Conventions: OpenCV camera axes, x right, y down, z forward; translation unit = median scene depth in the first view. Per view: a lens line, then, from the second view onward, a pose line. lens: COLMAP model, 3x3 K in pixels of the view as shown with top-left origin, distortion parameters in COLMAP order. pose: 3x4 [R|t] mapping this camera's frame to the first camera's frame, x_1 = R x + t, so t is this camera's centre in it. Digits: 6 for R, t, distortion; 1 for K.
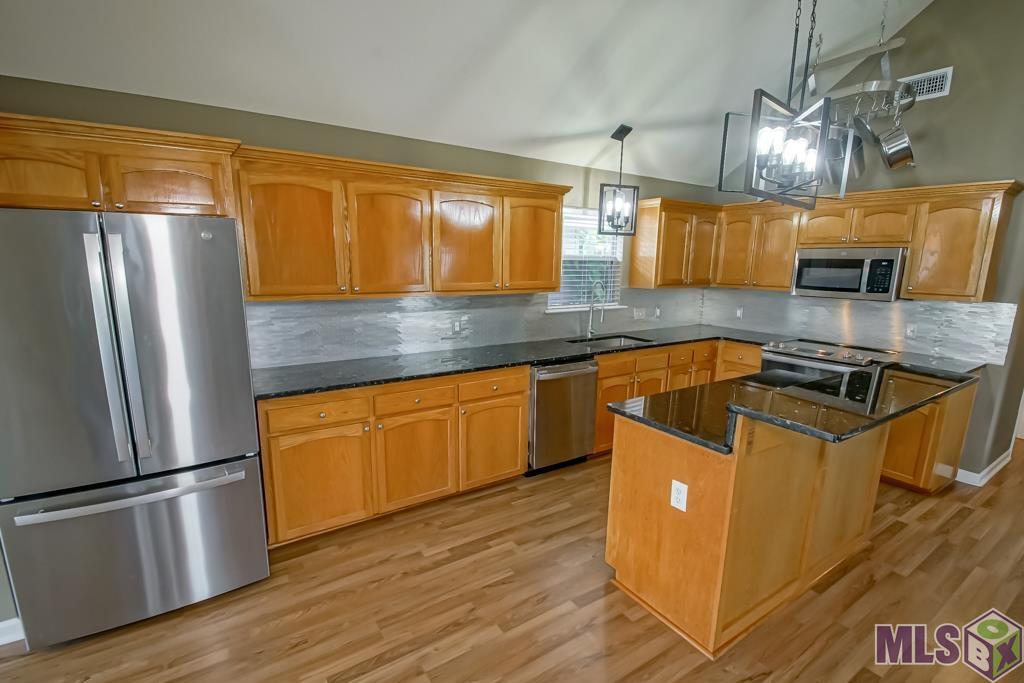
lens RADIAL K [[464.3, 0, 511.4], [0, 464.3, 359.2], [0, 0, 1]] dist [-0.000752, -0.000044]
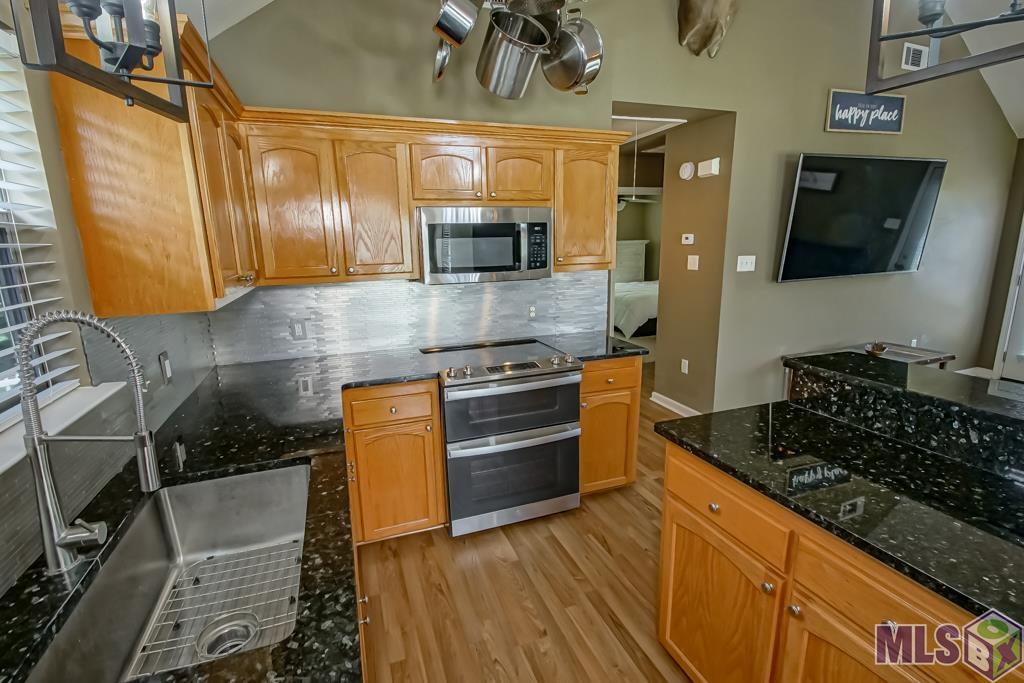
lens RADIAL K [[480.2, 0, 511.2], [0, 480.2, 347.8], [0, 0, 1]] dist [0.000393, 0.000057]
pose [[0.218173, -0.234003, 0.947440, 0.024912], [0.217706, 0.958033, 0.186487, -0.172524], [-0.951317, 0.165577, 0.259961, 0.853275]]
